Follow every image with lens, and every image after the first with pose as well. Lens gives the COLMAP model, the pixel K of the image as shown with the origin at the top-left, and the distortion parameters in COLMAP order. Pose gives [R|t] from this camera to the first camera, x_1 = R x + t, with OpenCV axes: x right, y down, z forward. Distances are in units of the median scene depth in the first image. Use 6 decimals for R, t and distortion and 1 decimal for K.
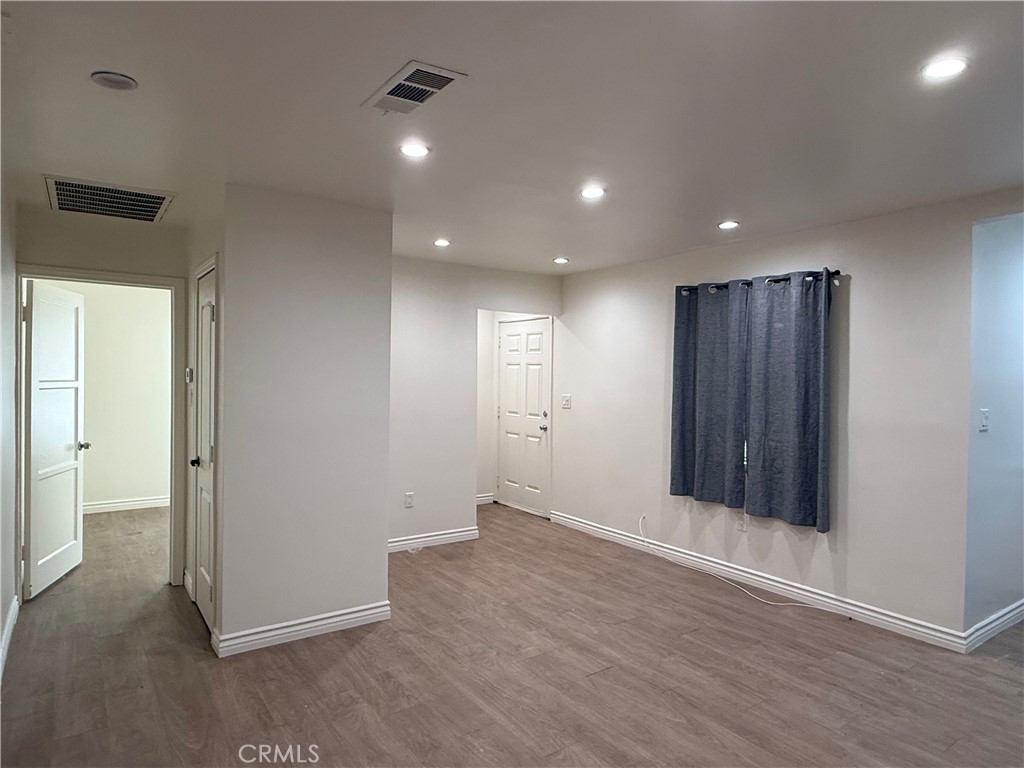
lens RADIAL K [[625.4, 0, 510.2], [0, 625.4, 379.2], [0, 0, 1]] dist [-0.005254, 0.000025]
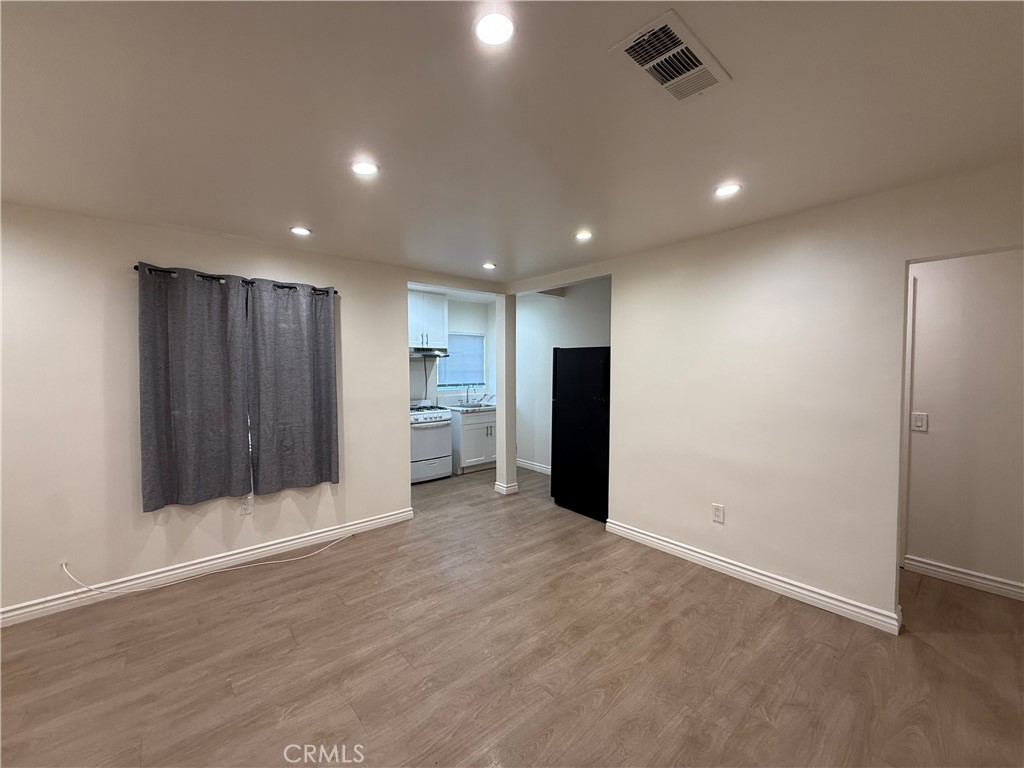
lens RADIAL K [[410.1, 0, 510.5], [0, 410.1, 383.5], [0, 0, 1]] dist [-0.000119, -0.000799]
pose [[-0.102726, -0.050373, 0.993433, -0.399406], [0.012783, 0.998568, 0.051955, -0.012438], [-0.994628, 0.018037, -0.101935, 0.684200]]
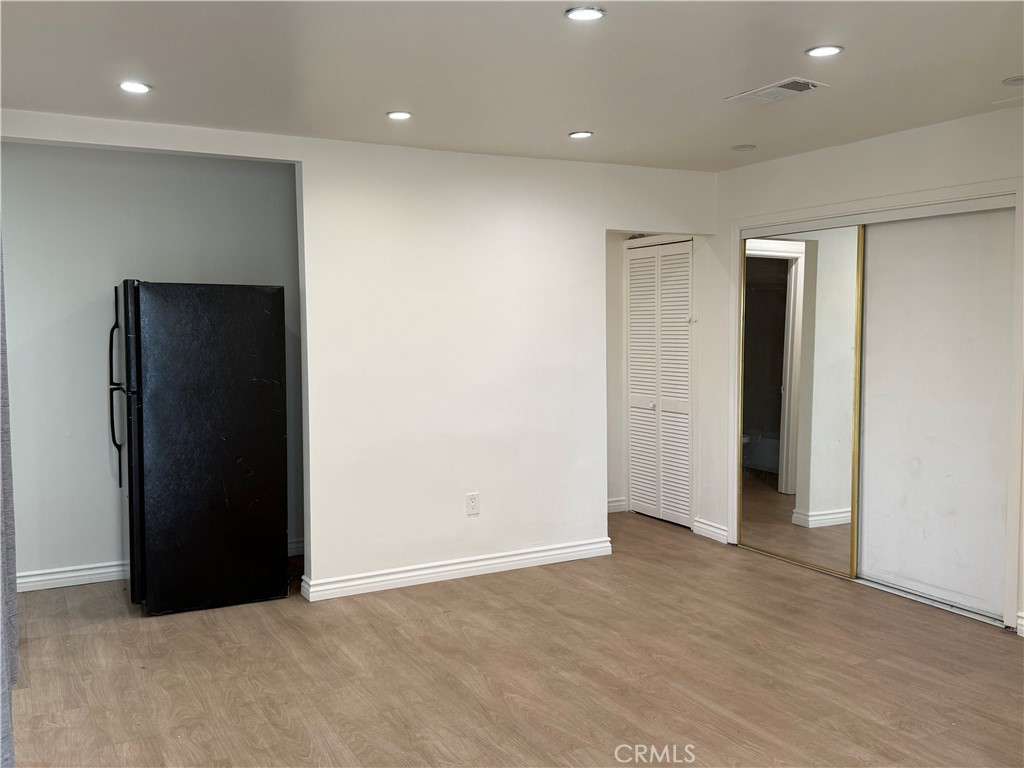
lens RADIAL K [[911.8, 0, 513.4], [0, 911.8, 383.8], [0, 0, 1]] dist [0.039054, -0.047628]
pose [[-0.993432, -0.007307, 0.114187, 0.077210], [0.001781, 0.996851, 0.079284, -0.012087], [-0.114407, 0.078966, -0.990291, 1.521550]]
